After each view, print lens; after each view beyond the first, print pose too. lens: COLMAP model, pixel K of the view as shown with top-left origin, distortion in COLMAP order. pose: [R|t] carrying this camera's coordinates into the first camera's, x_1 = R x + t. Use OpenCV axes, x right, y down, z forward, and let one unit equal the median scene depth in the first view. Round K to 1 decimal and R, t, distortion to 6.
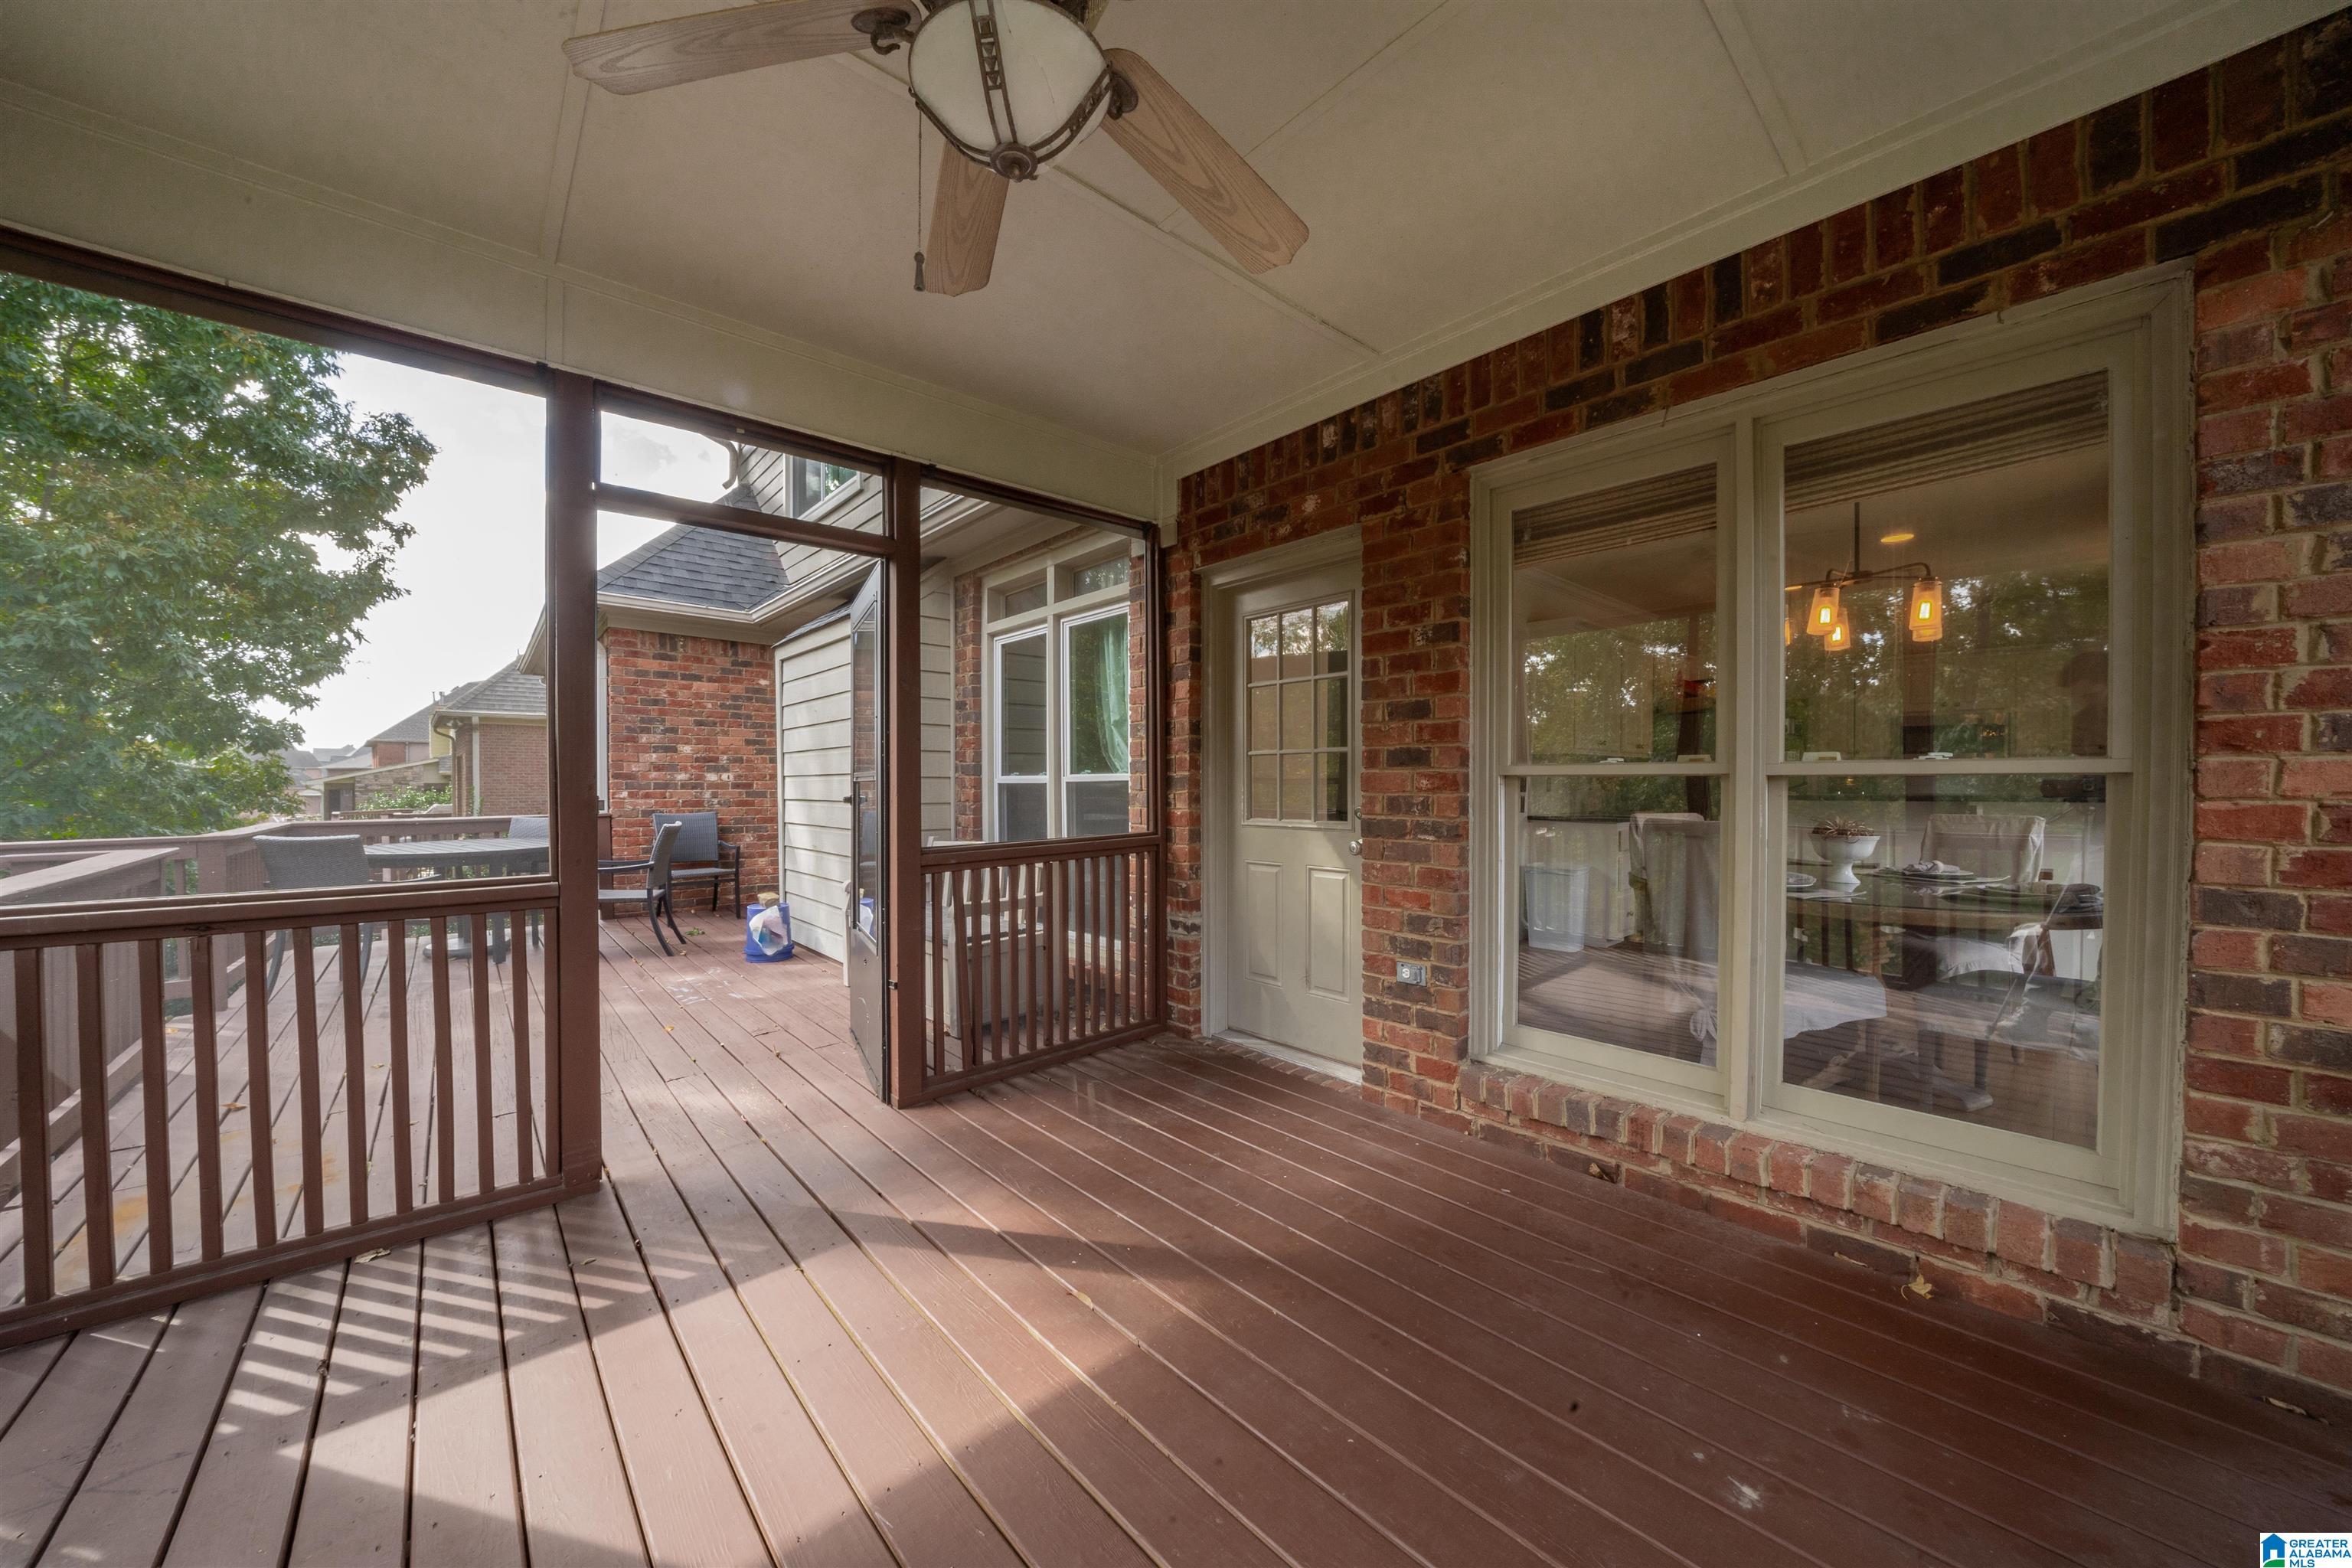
lens RADIAL K [[826.1, 0, 1164.0], [0, 826.1, 800.2], [0, 0, 1]] dist [-0.019969, 0.000006]
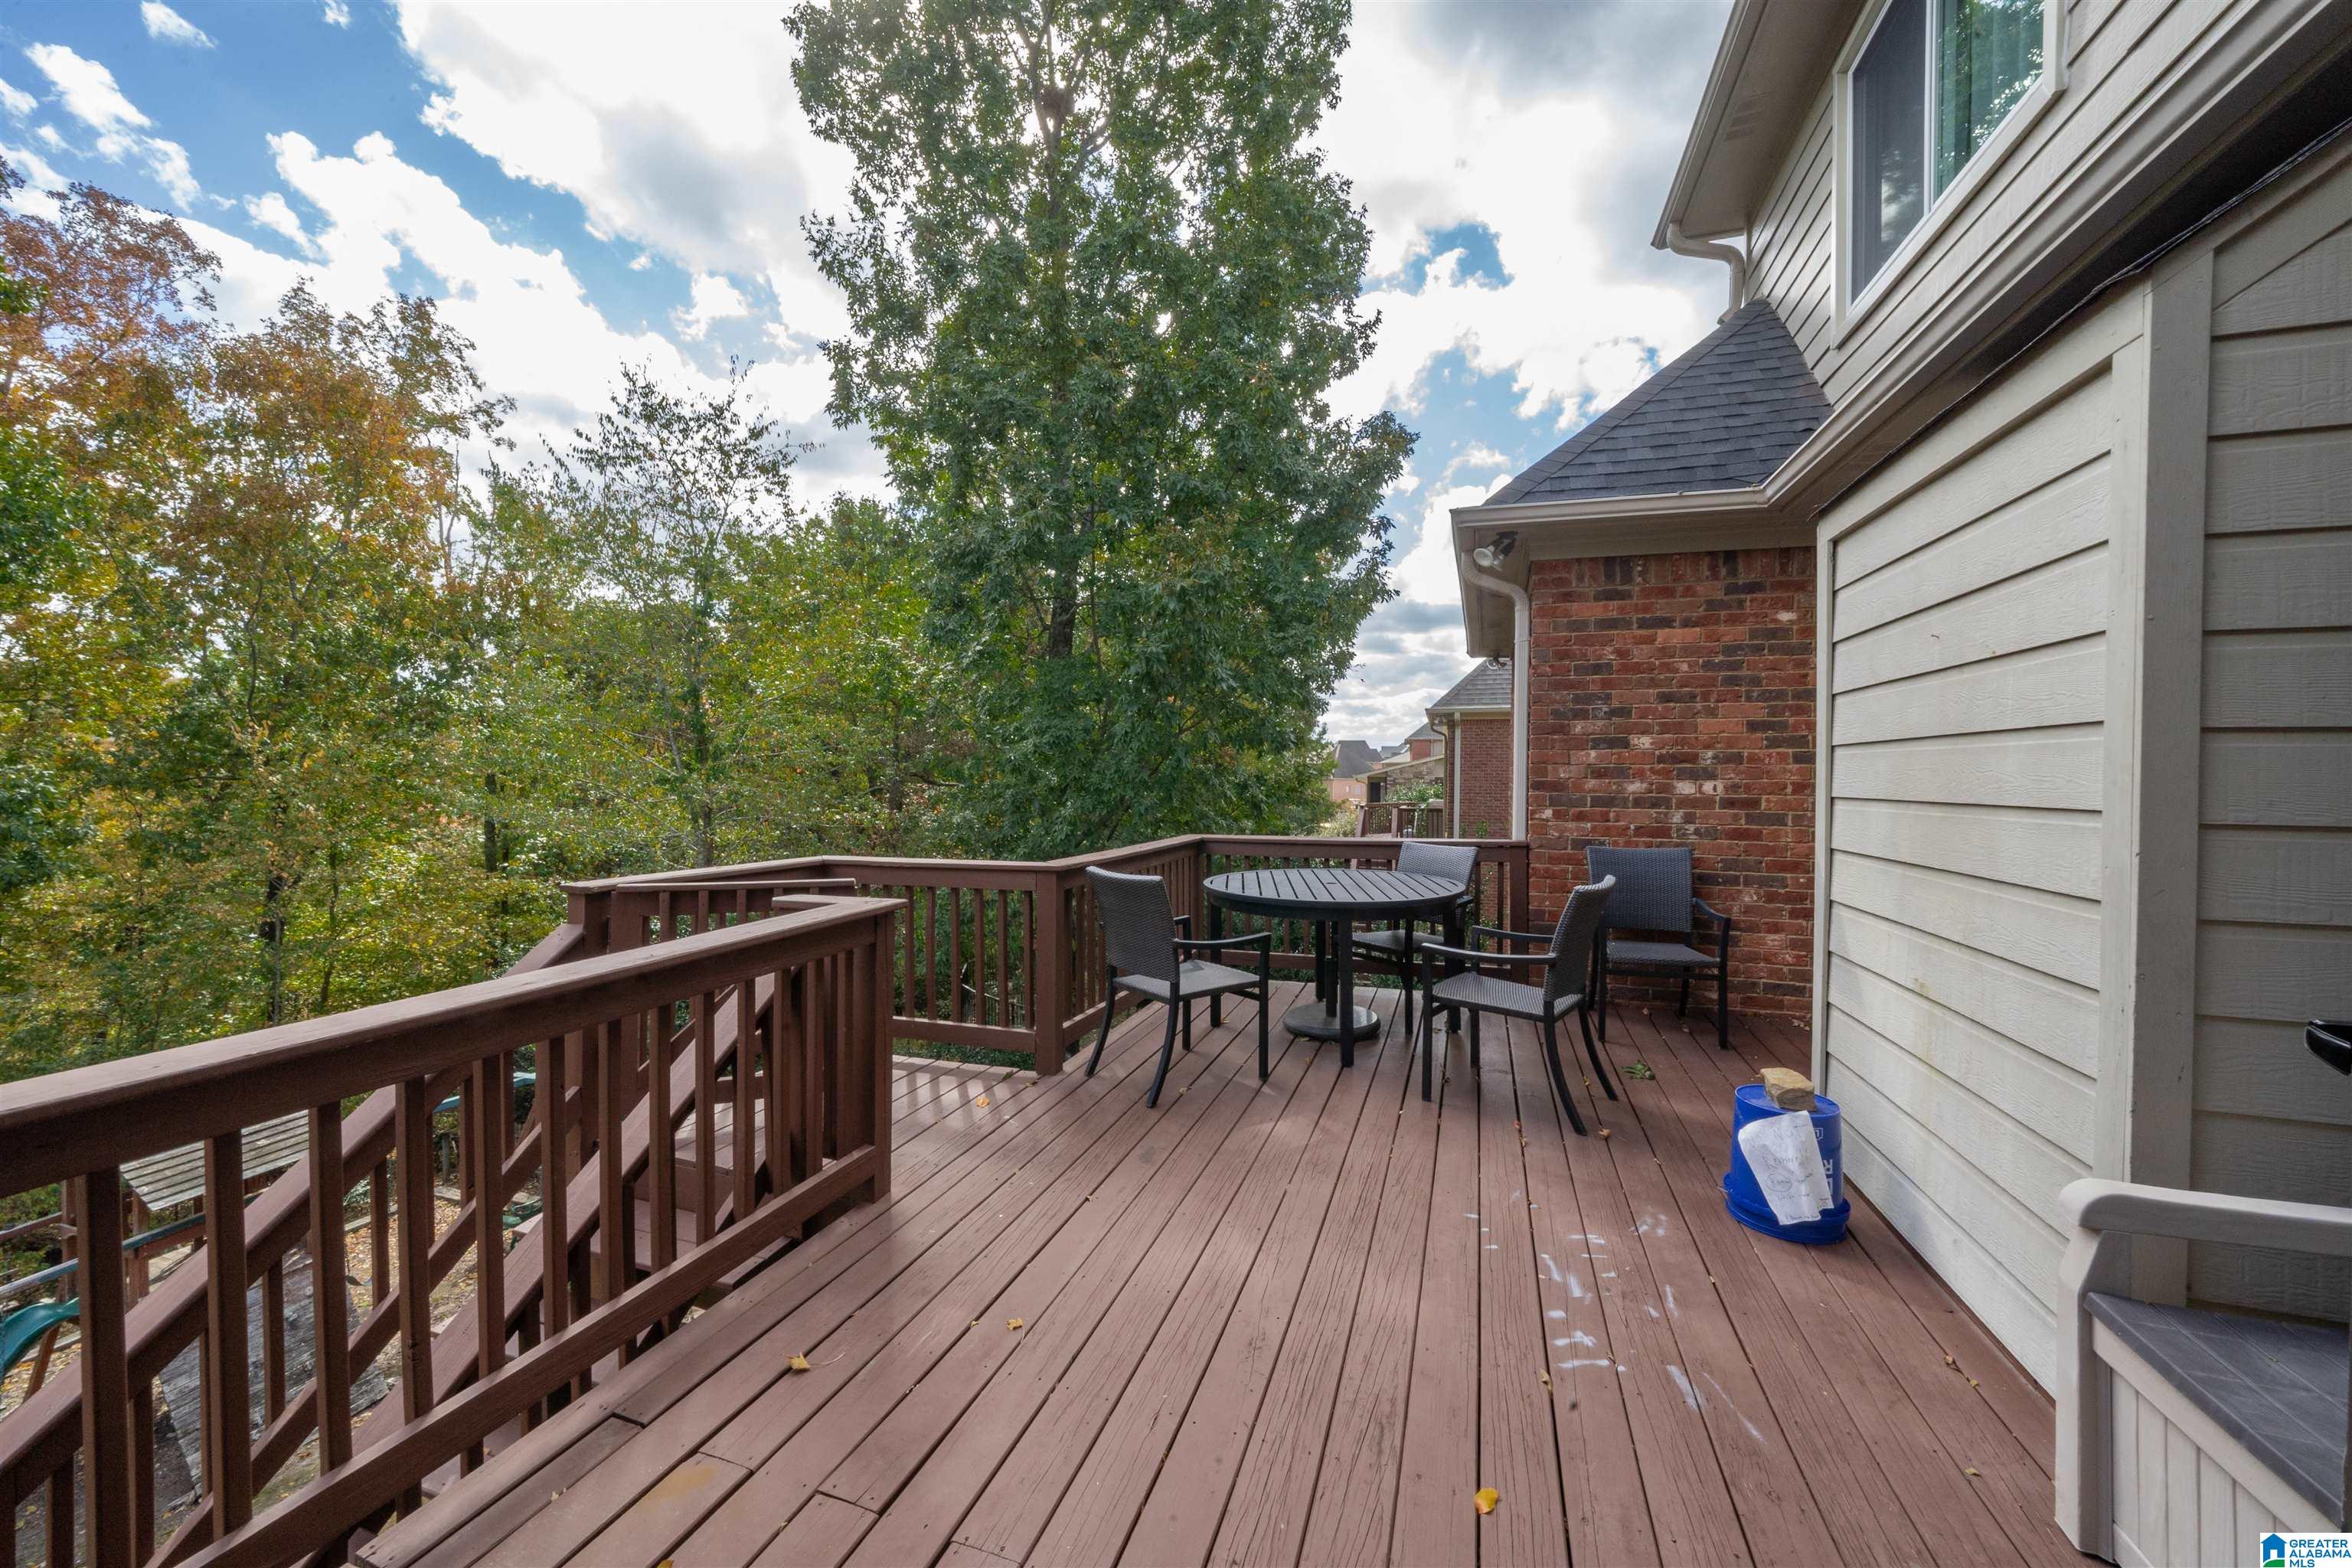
lens RADIAL K [[920.2, 0, 1158.0], [0, 920.2, 793.3], [0, 0, 1]] dist [-0.003695, -0.000111]
pose [[0.500643, 0.019602, -0.865432, -0.169913], [-0.021410, 0.999718, 0.010258, -0.023134], [0.865389, 0.013393, 0.500922, 0.343766]]
